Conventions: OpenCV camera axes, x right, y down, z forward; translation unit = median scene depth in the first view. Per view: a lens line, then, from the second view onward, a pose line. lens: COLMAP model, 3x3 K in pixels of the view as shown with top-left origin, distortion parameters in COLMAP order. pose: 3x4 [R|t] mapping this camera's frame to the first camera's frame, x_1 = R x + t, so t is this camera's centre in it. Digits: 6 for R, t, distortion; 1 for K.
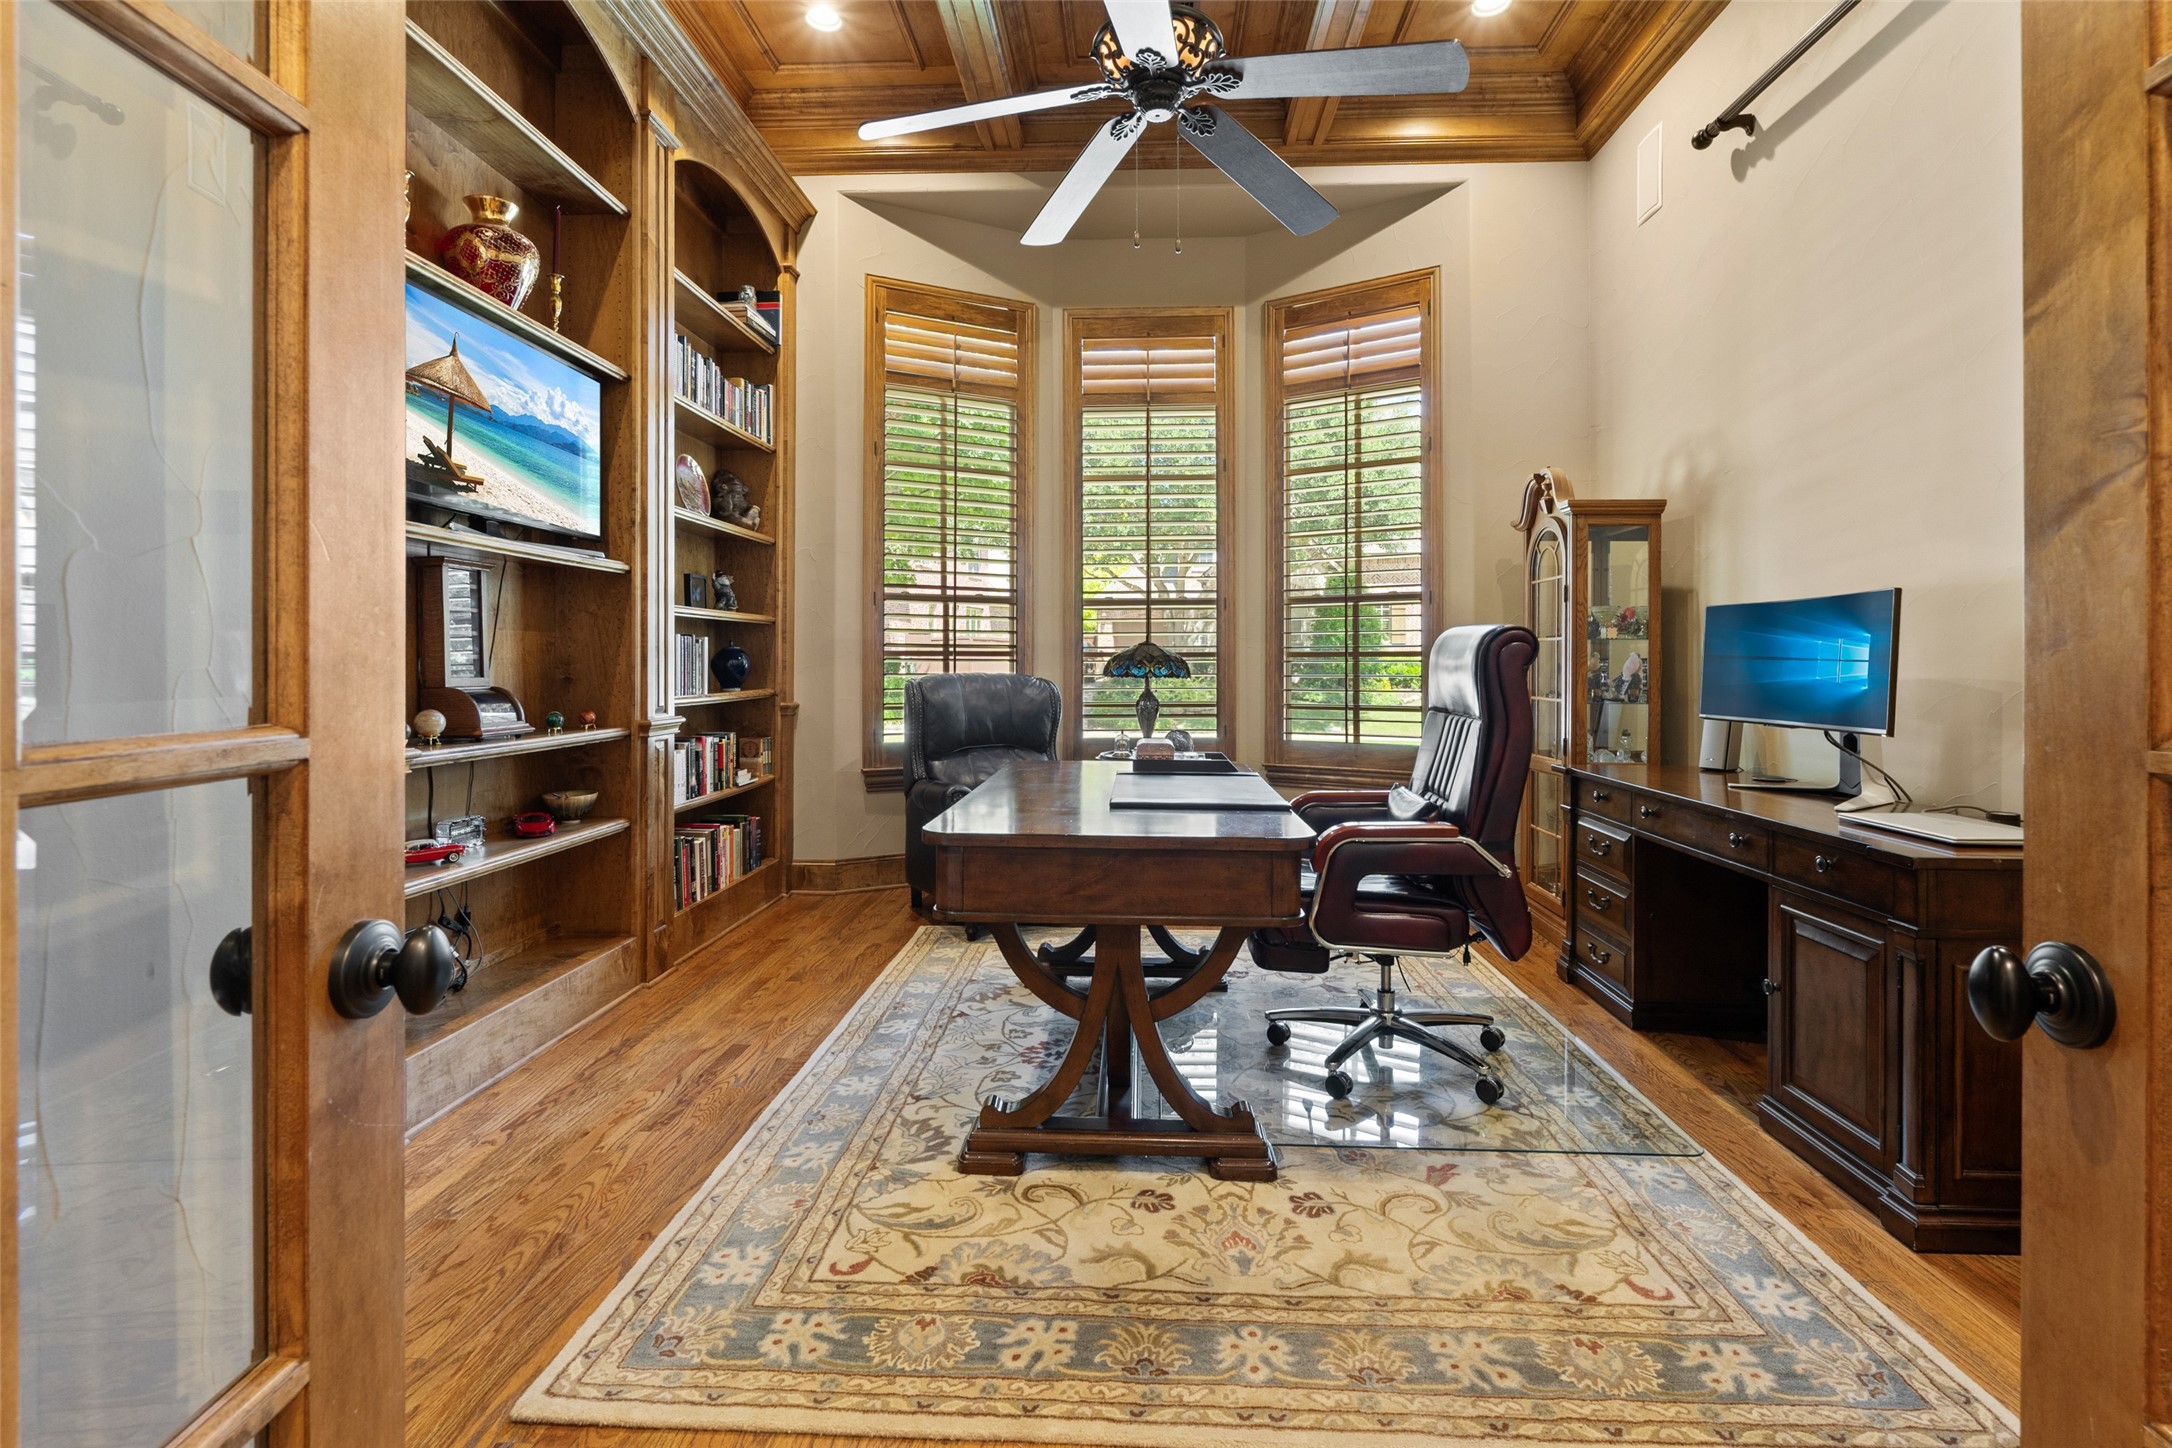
lens RADIAL K [[1018.6, 0, 1096.6], [0, 1018.6, 661.9], [0, 0, 1]] dist [-0.006149, 0.000674]
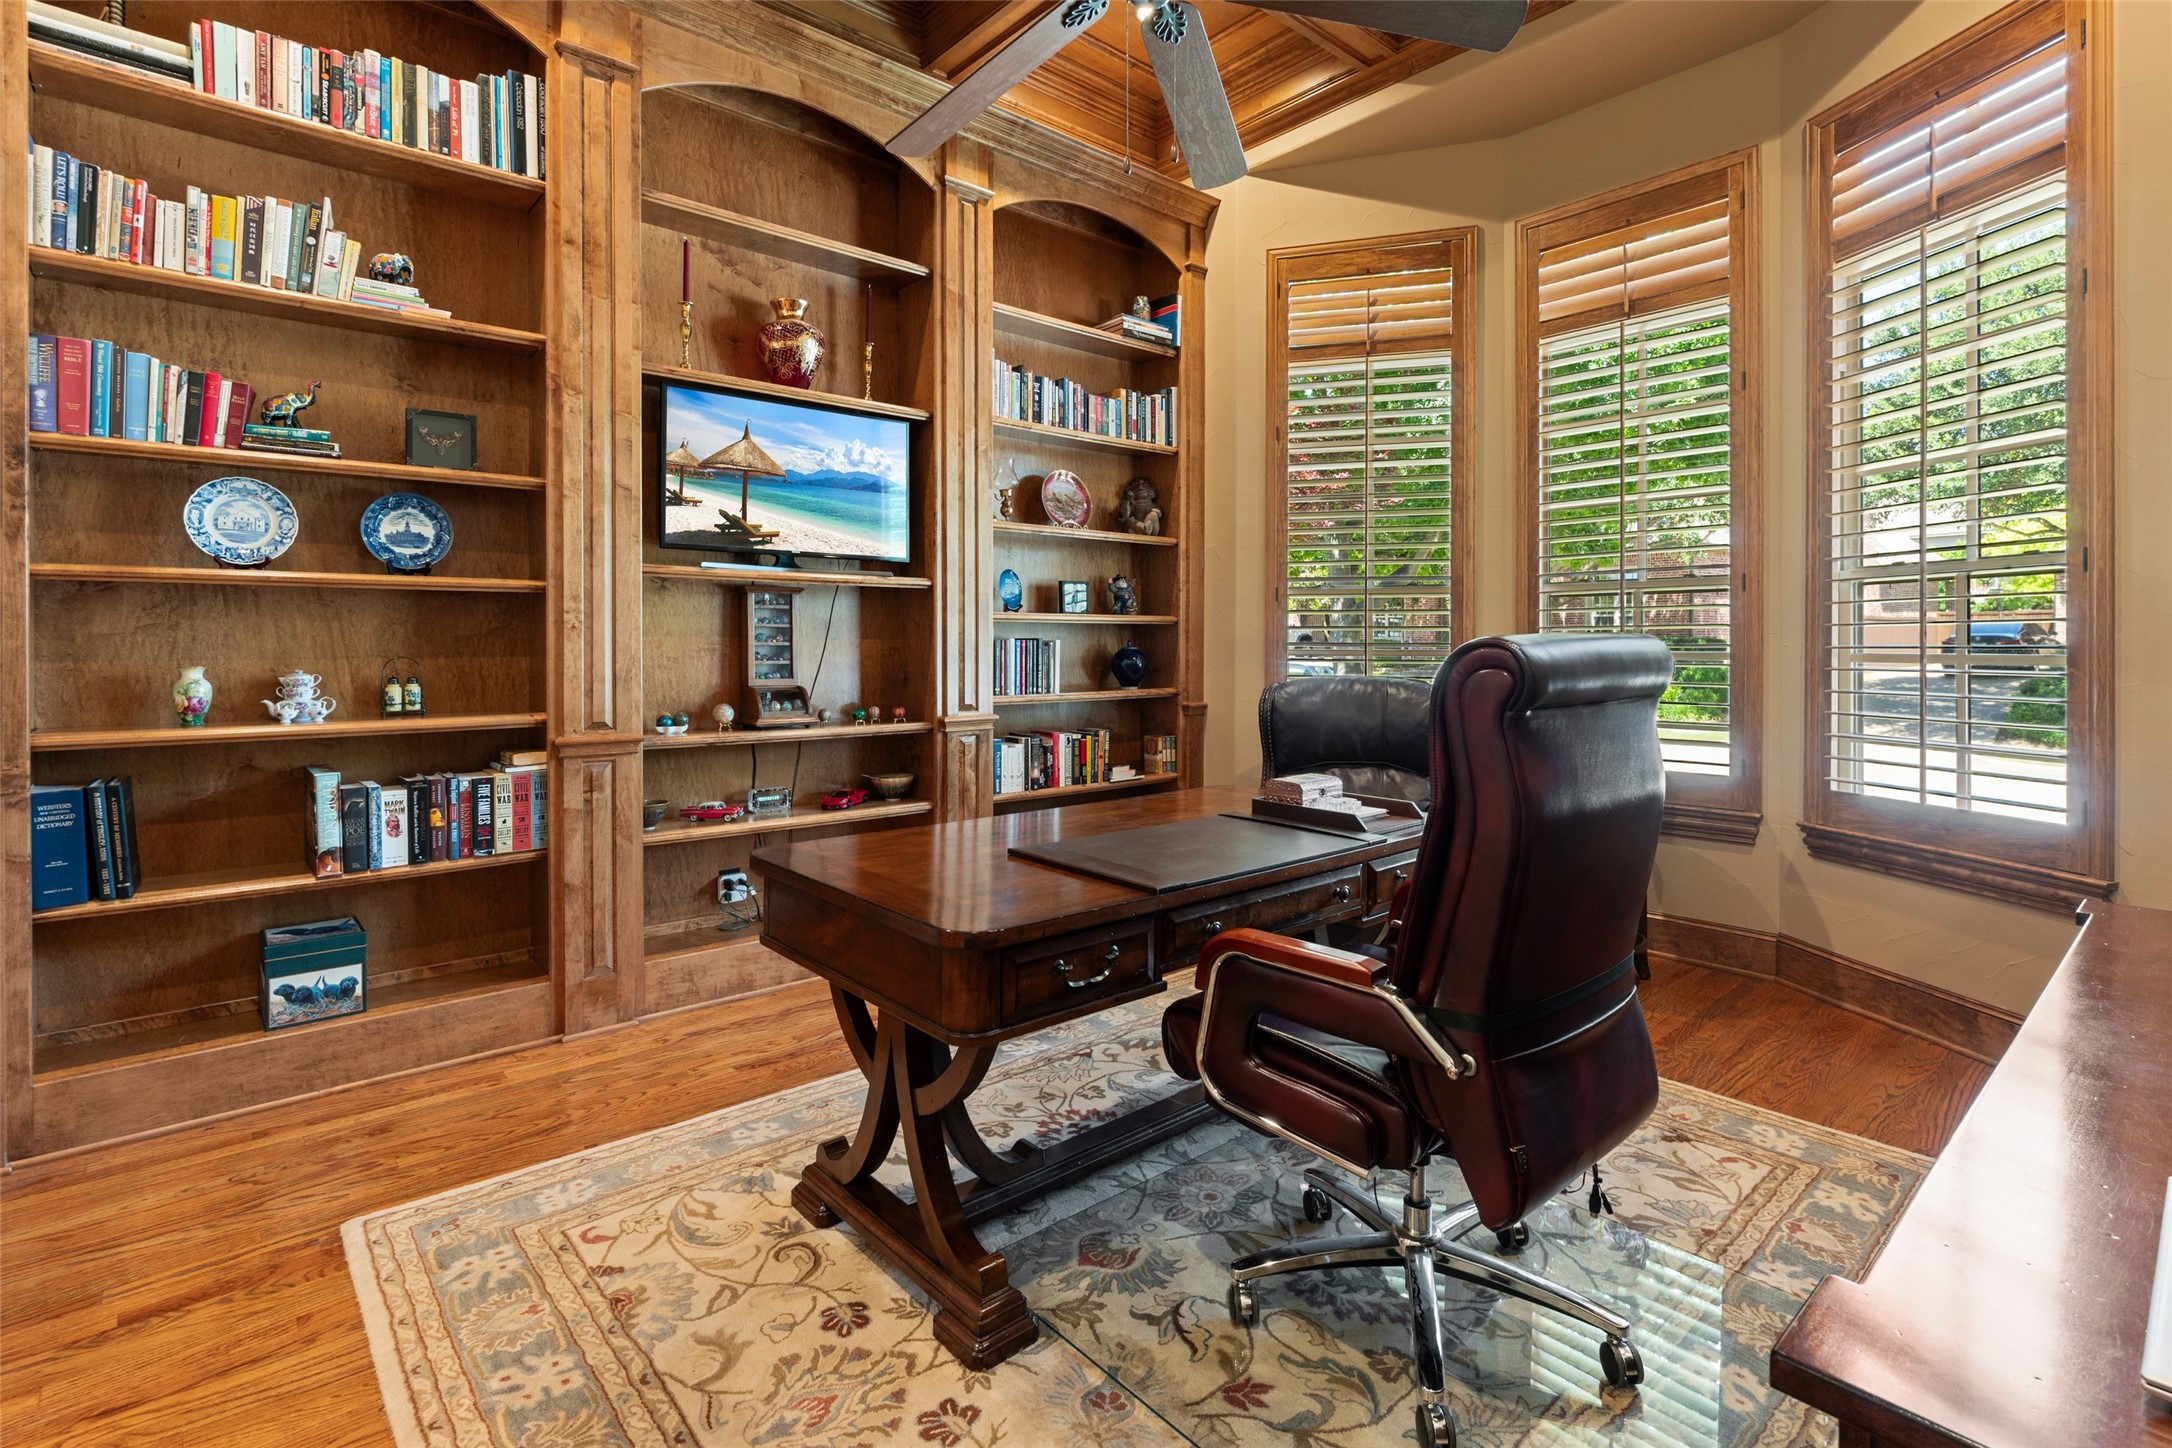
lens RADIAL K [[1018.6, 0, 1101.1], [0, 1018.6, 650.0], [0, 0, 1]] dist [-0.006149, 0.000674]
pose [[0.698520, 0.006241, -0.715564, 0.459976], [-0.000169, 0.999963, 0.008556, -0.025926], [0.715591, -0.005856, 0.698495, 0.309823]]
